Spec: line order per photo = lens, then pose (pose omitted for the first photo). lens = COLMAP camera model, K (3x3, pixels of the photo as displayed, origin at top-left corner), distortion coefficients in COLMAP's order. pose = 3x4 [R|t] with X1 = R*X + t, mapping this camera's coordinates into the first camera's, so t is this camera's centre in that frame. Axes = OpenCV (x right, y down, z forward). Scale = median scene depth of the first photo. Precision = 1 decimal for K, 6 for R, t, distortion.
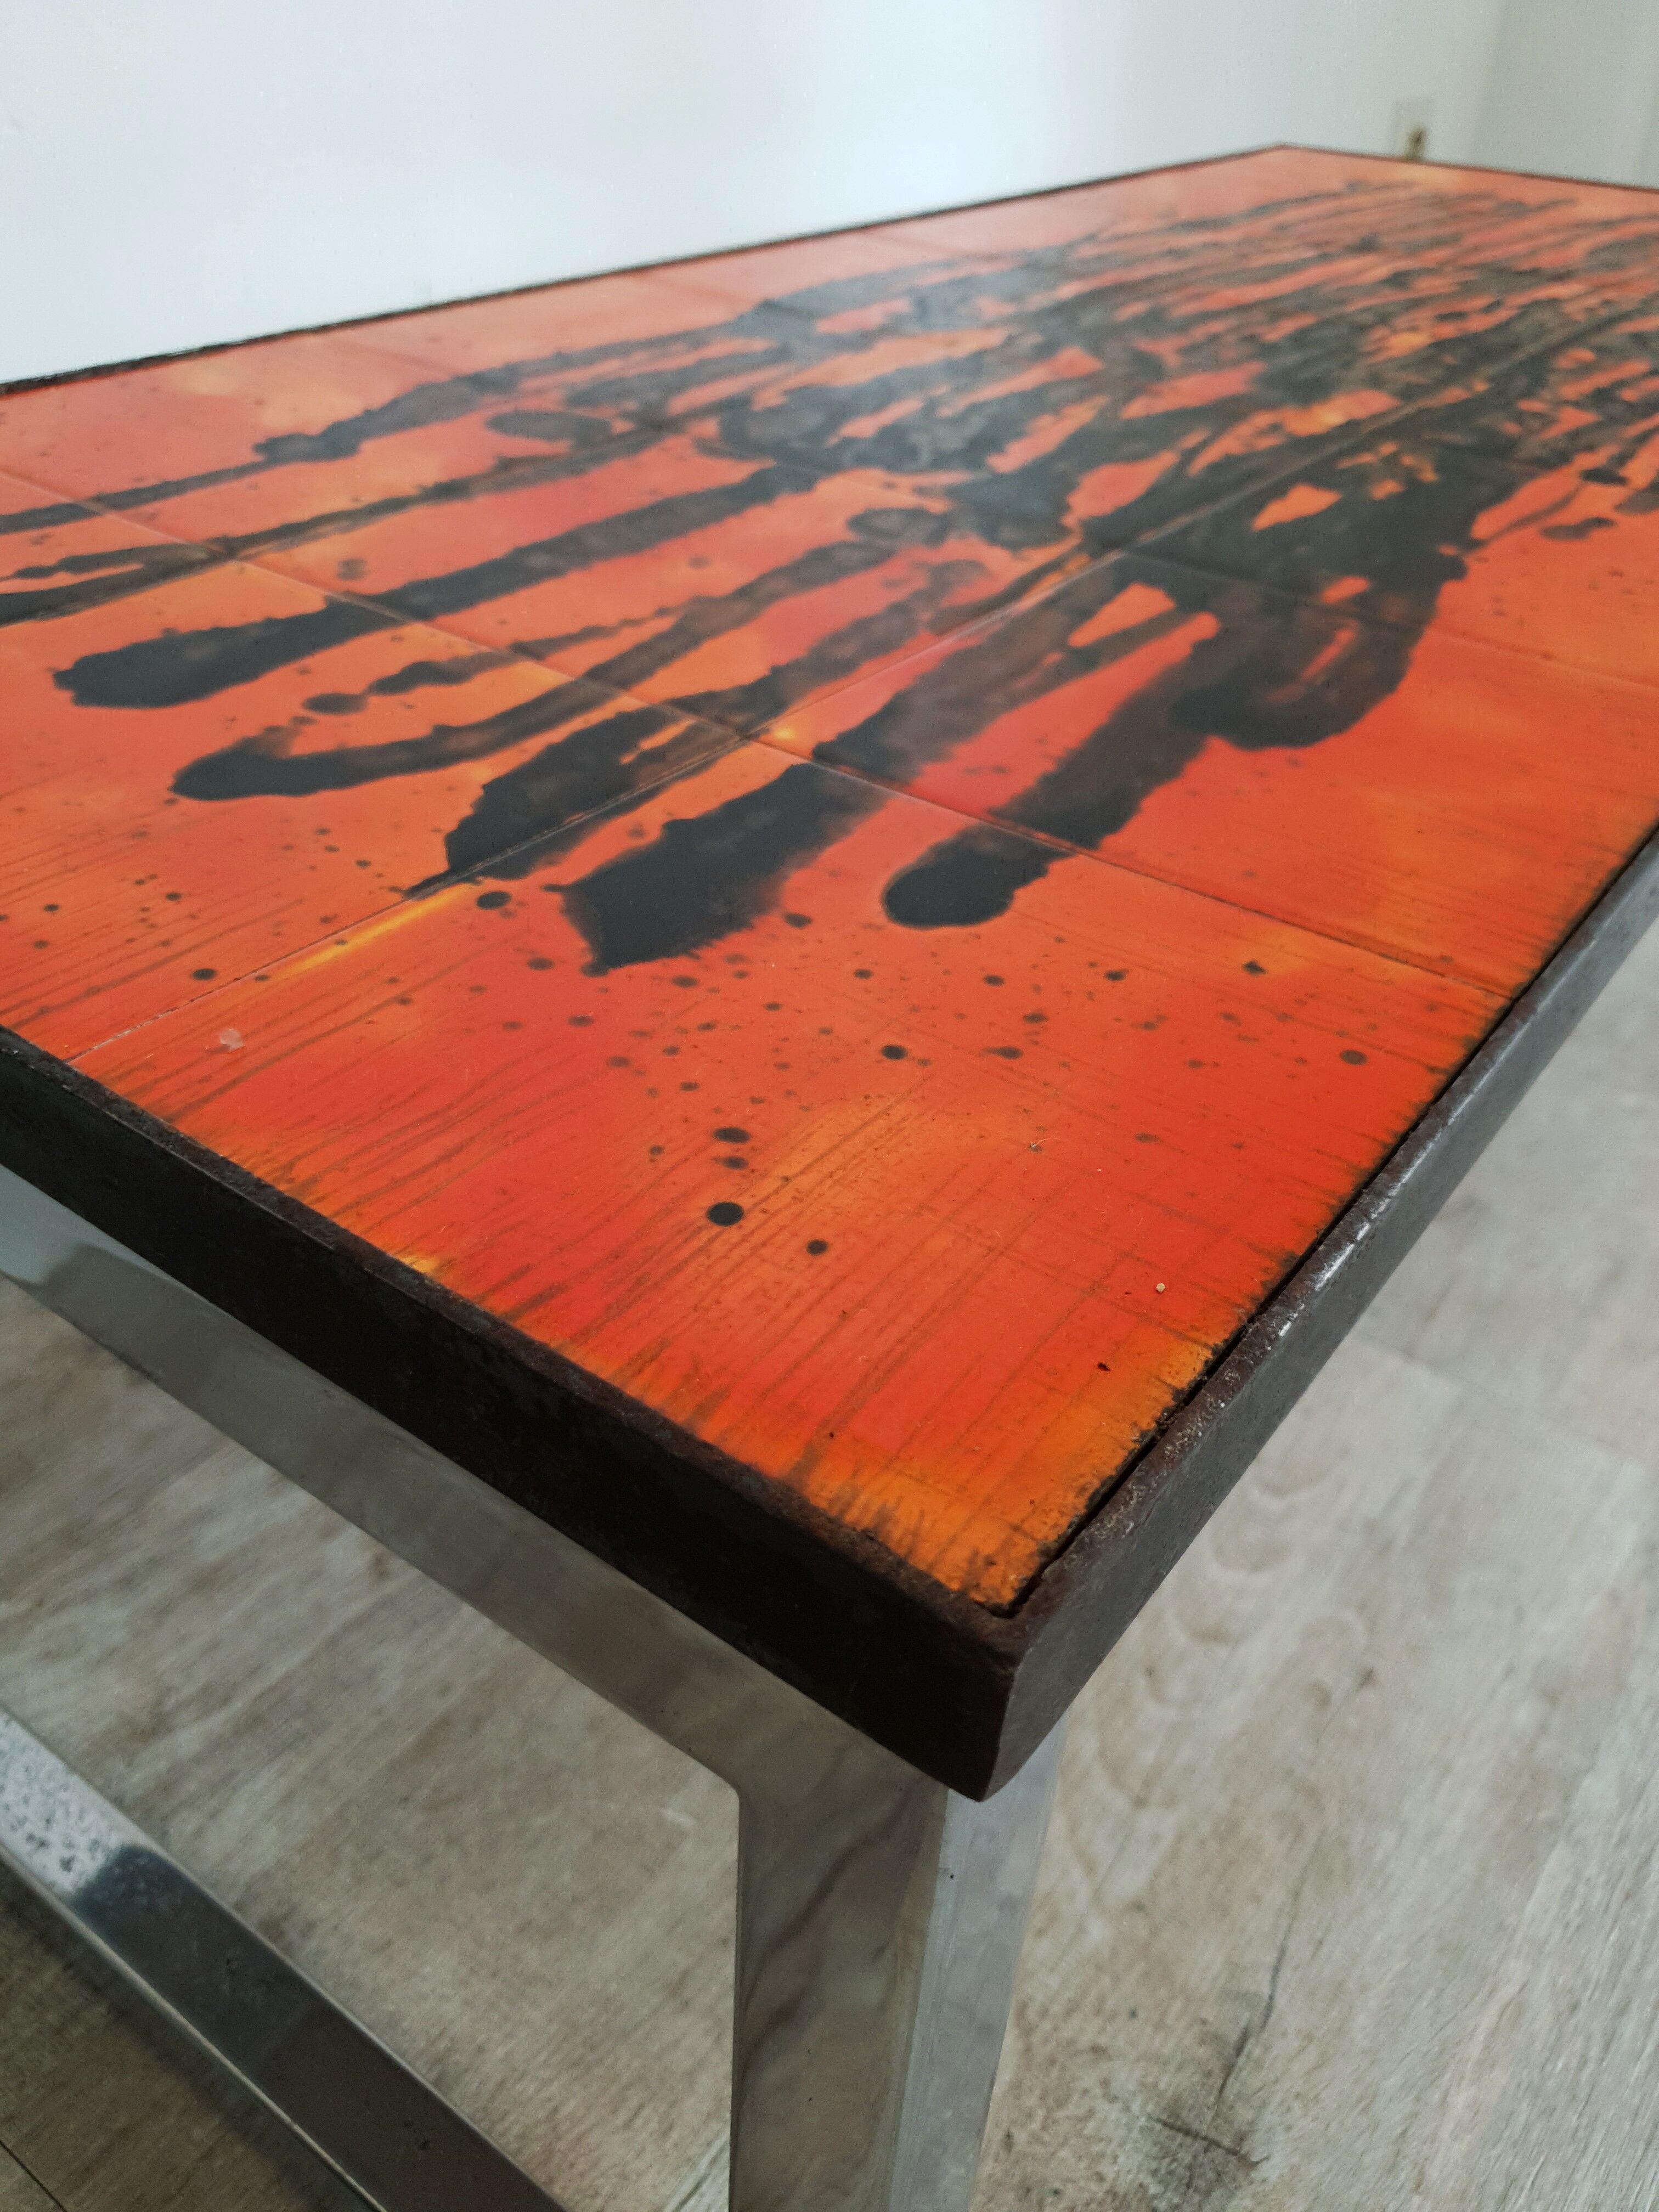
lens RADIAL K [[1749.6, 0, 794.2], [0, 1749.6, 1128.2], [0, 0, 1]] dist [0.000221, -0.003444]
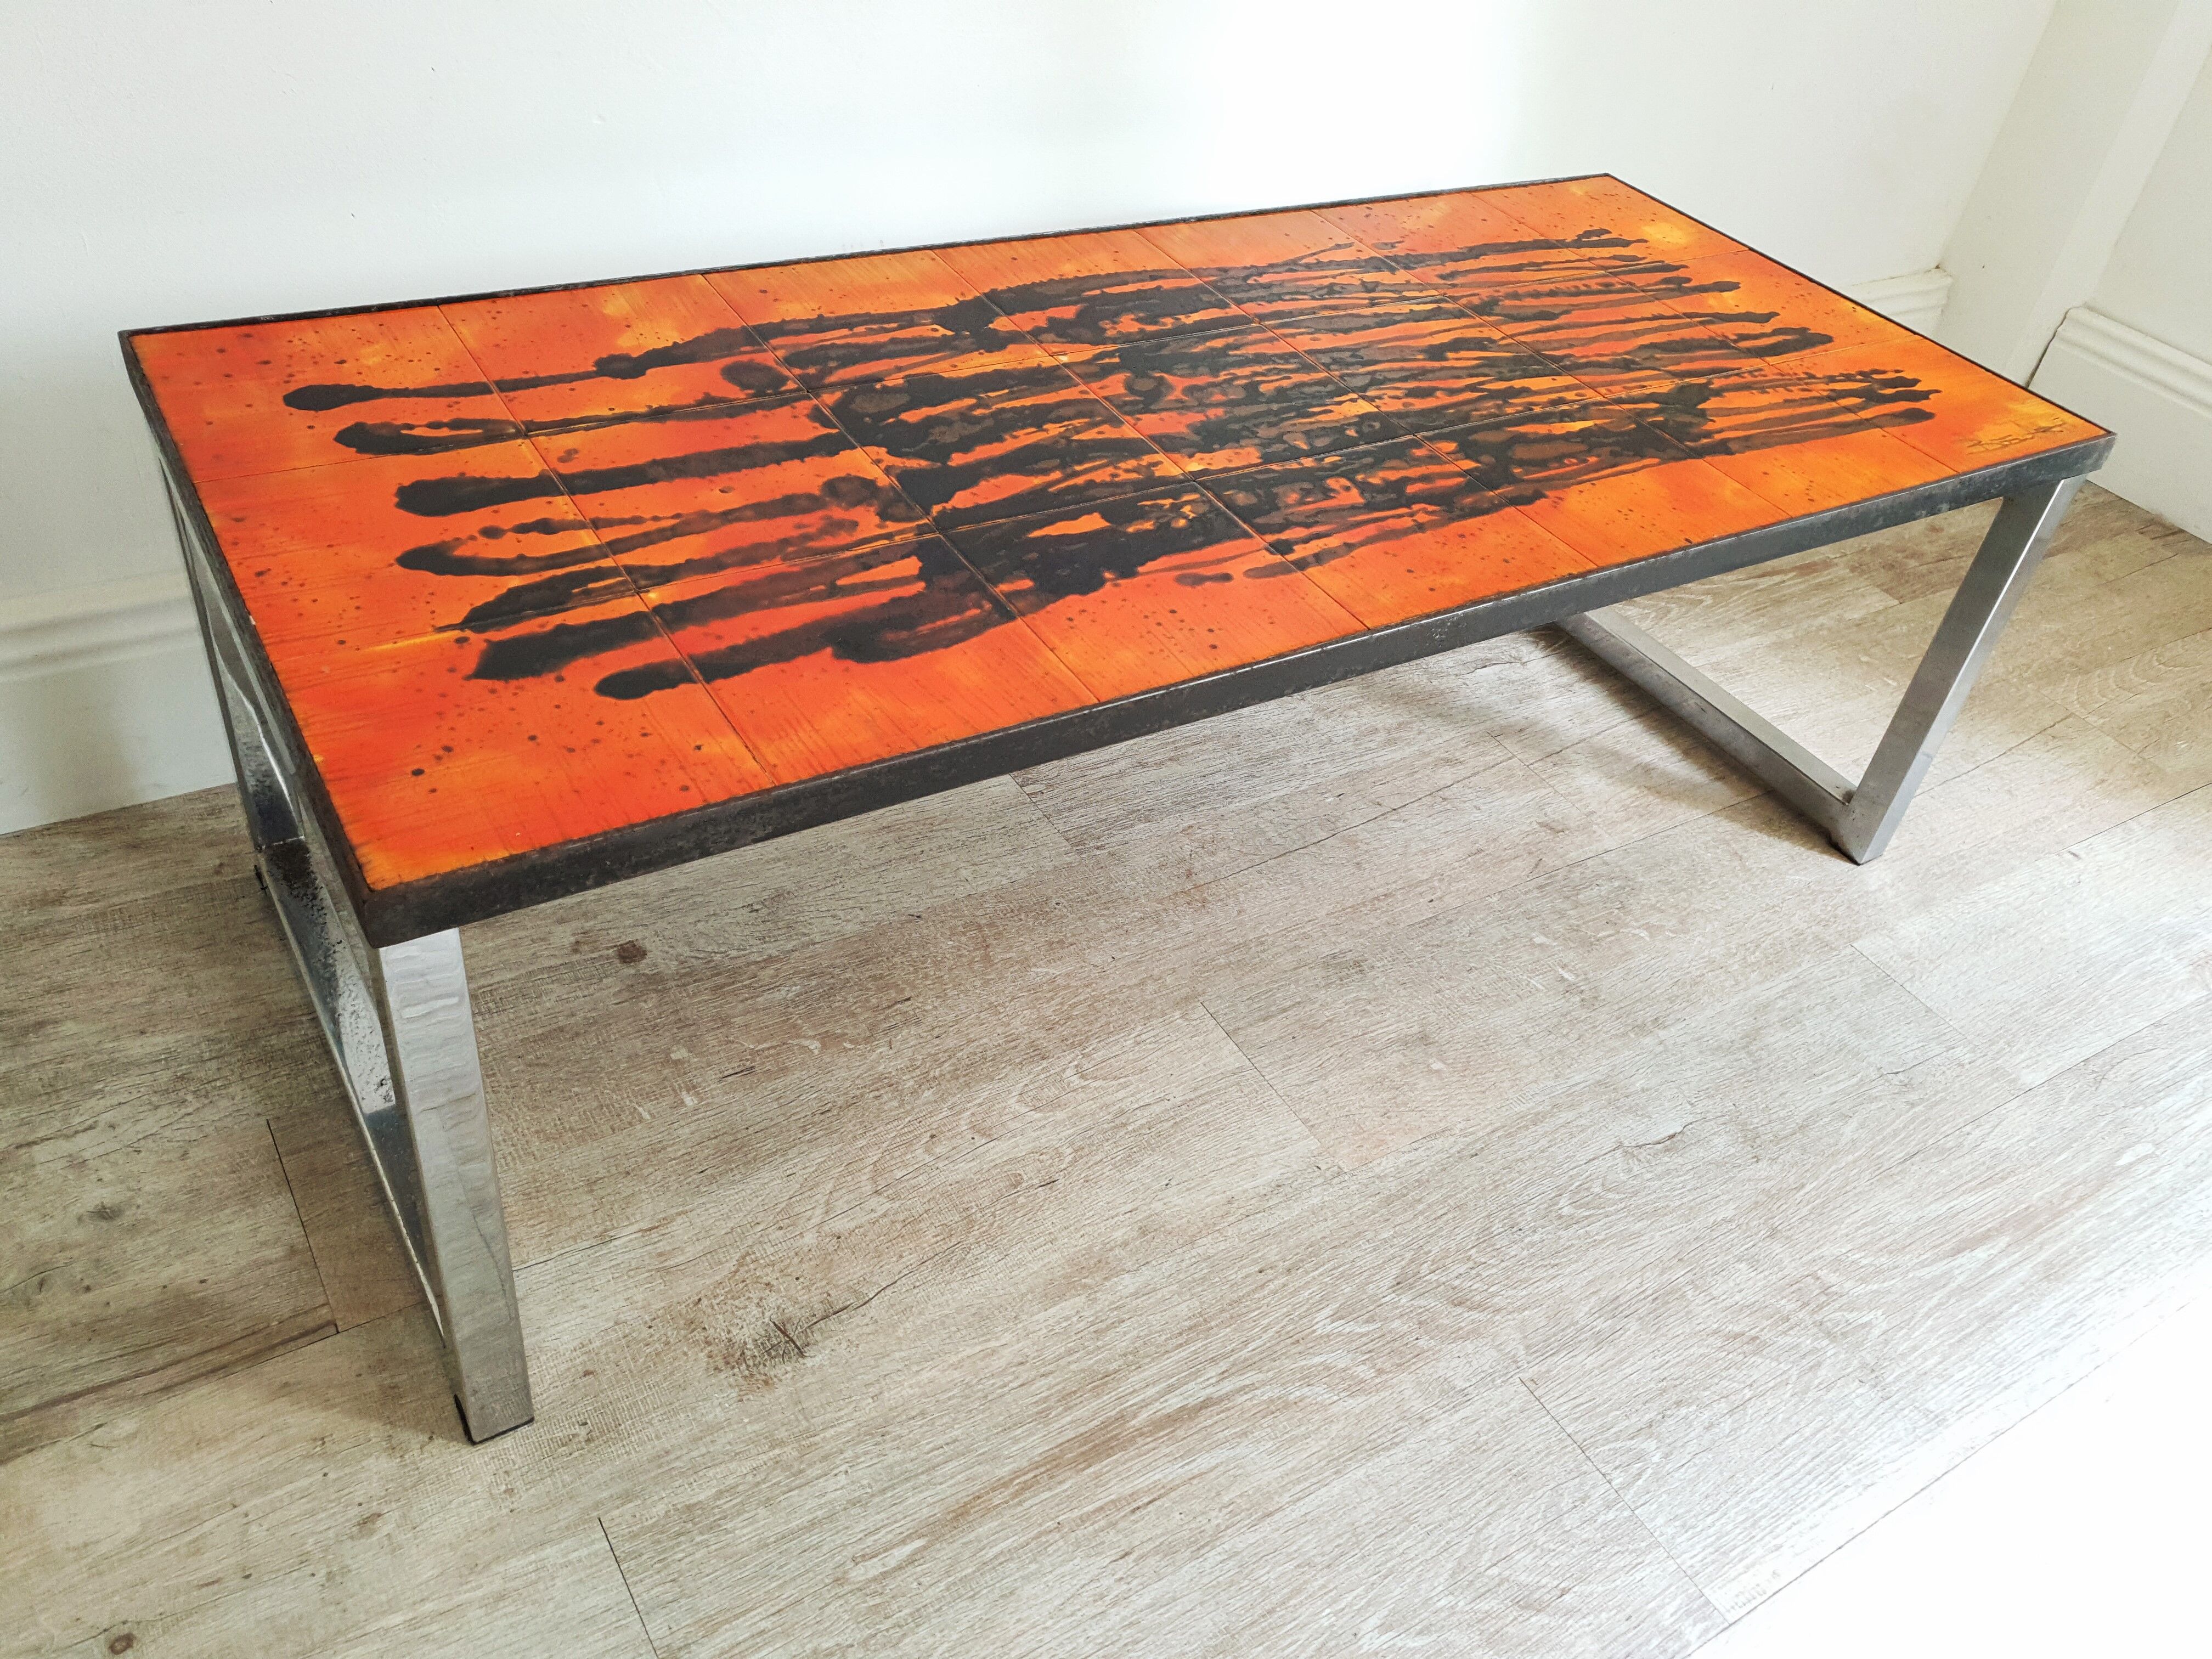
lens RADIAL K [[1703.0, 0, 1106.0], [0, 1703.0, 829.5], [0, 0, 1]] dist [0.003272, -0.000351]
pose [[0.930021, 0.293467, -0.221219, 0.997064], [-0.285167, 0.955968, 0.069317, -0.226921], [0.231821, -0.001382, 0.972758, -0.910433]]
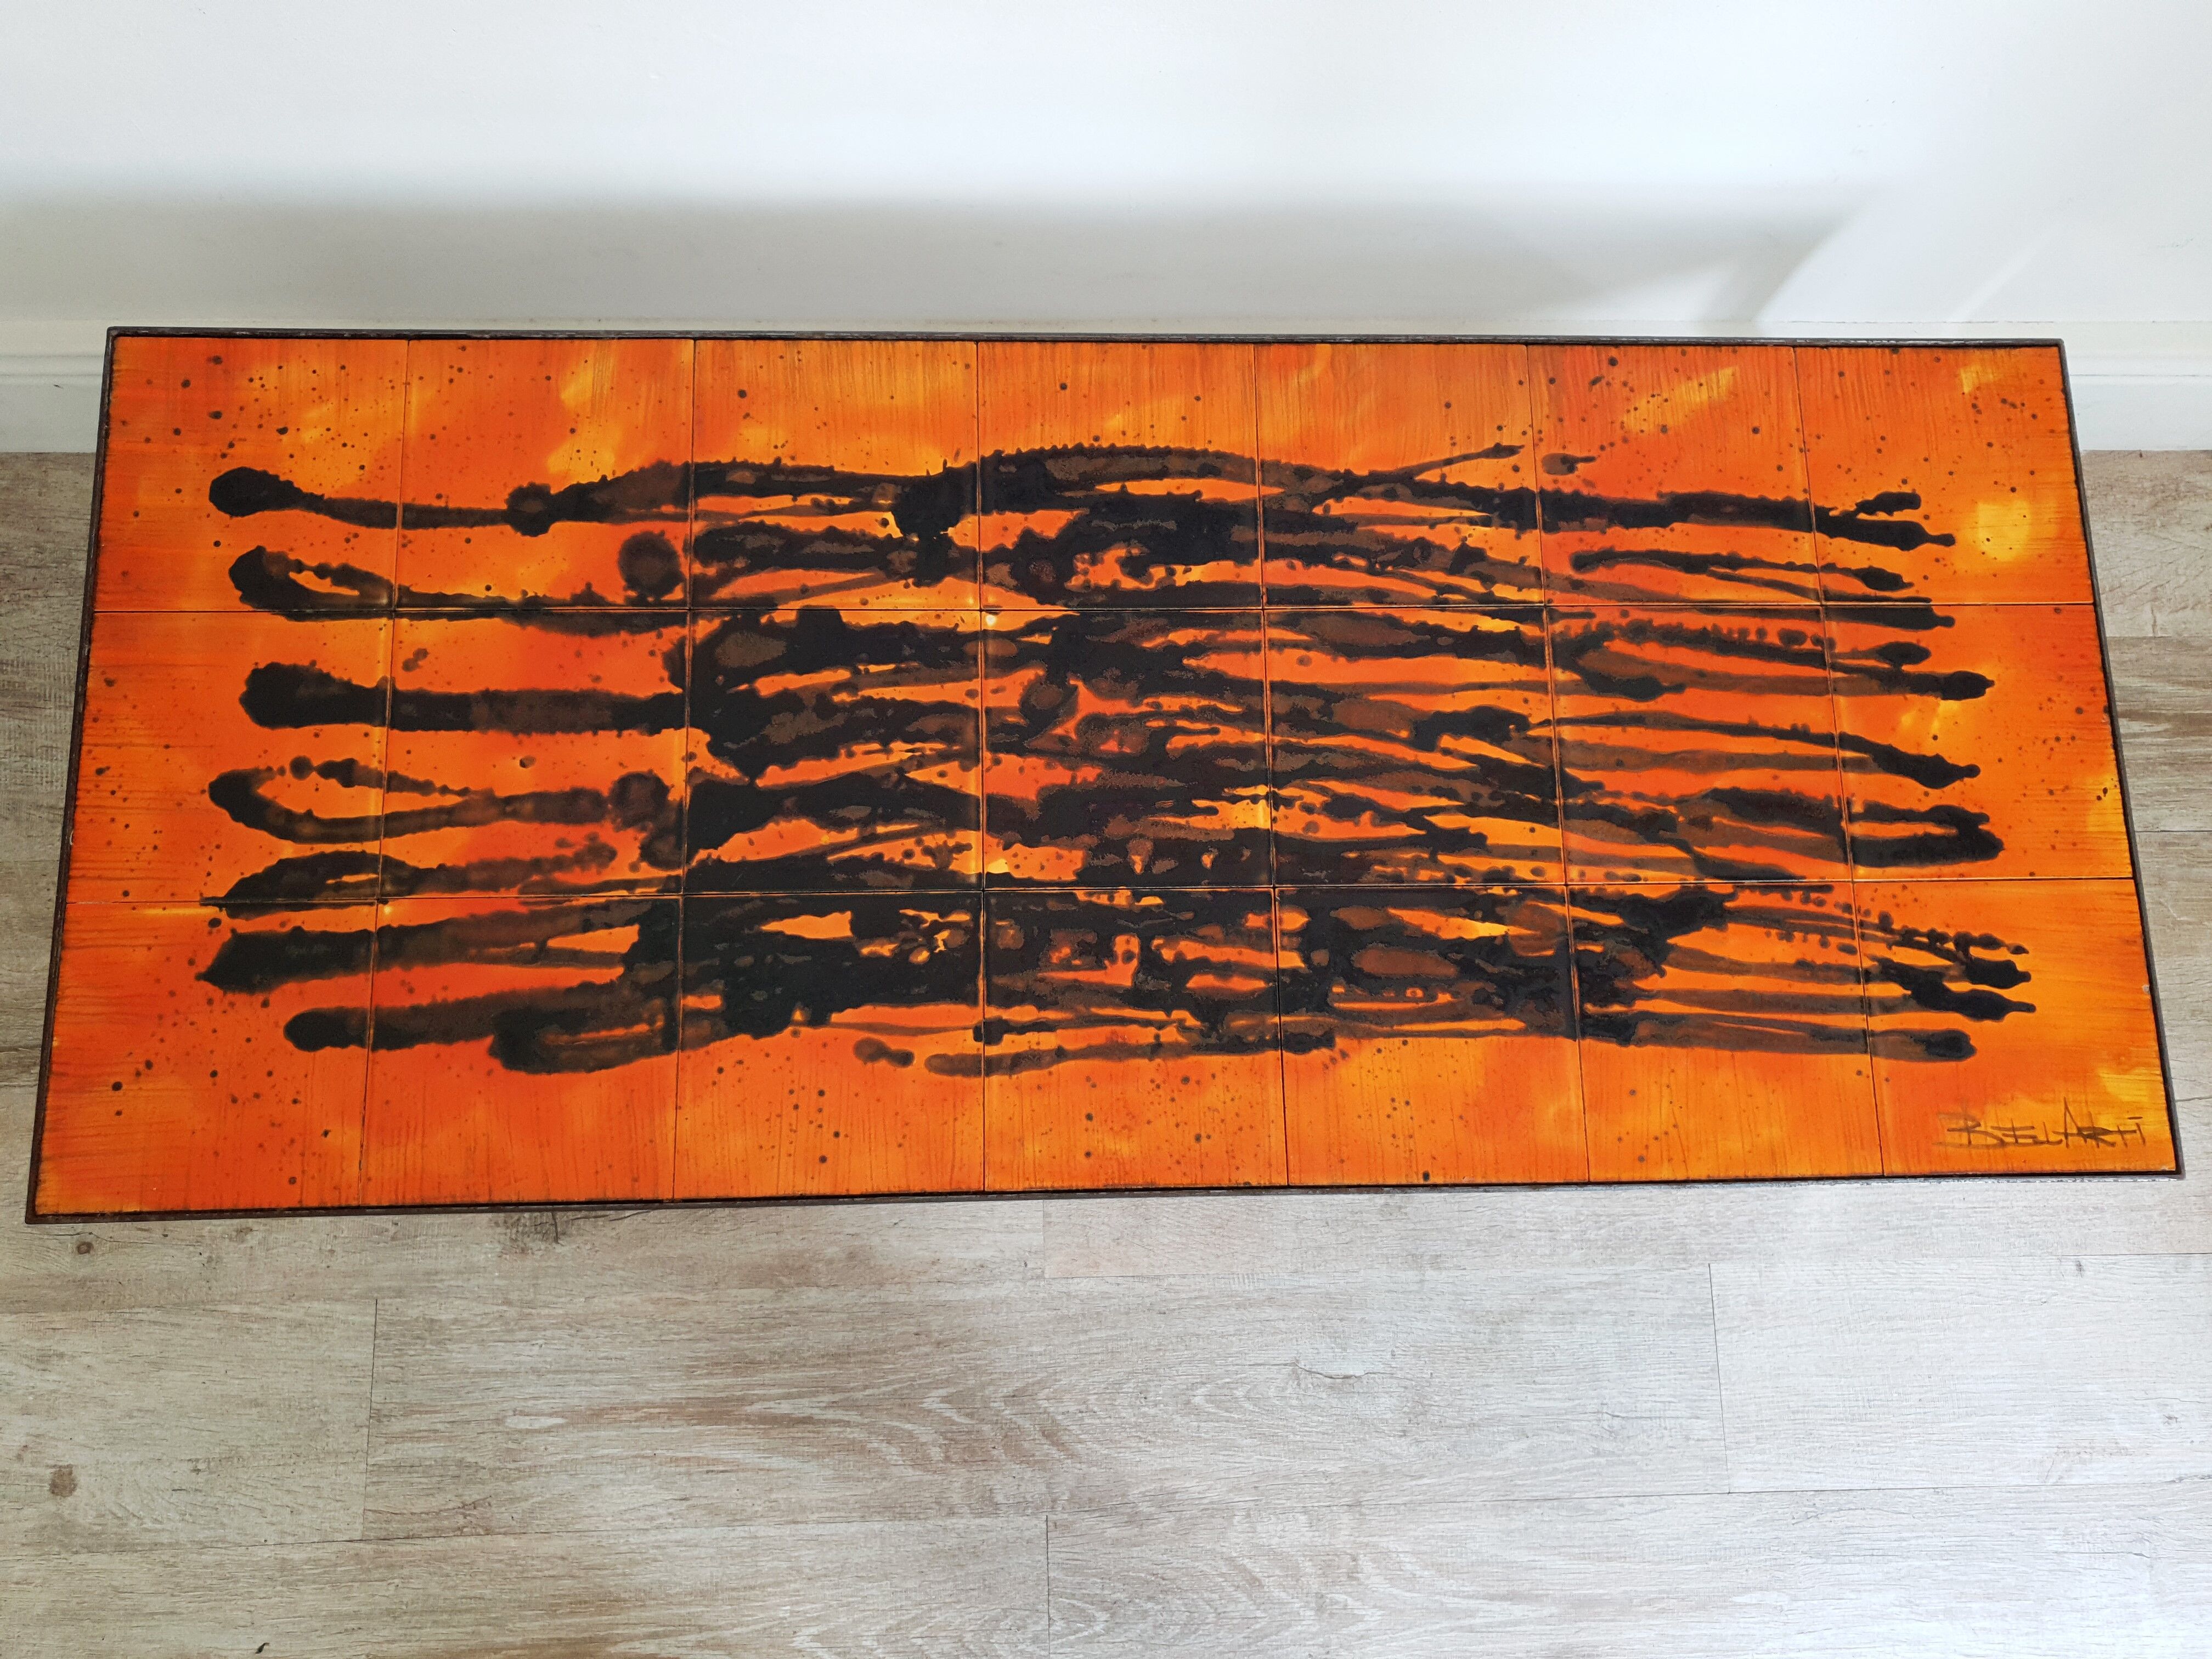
lens RADIAL K [[1703.0, 0, 1106.0], [0, 1703.0, 829.5], [0, 0, 1]] dist [0.003272, -0.000351]
pose [[0.622813, 0.765242, -0.162814, 0.862841], [-0.486718, 0.541905, 0.685161, -2.241576], [0.612543, -0.347483, 0.709962, -0.087317]]
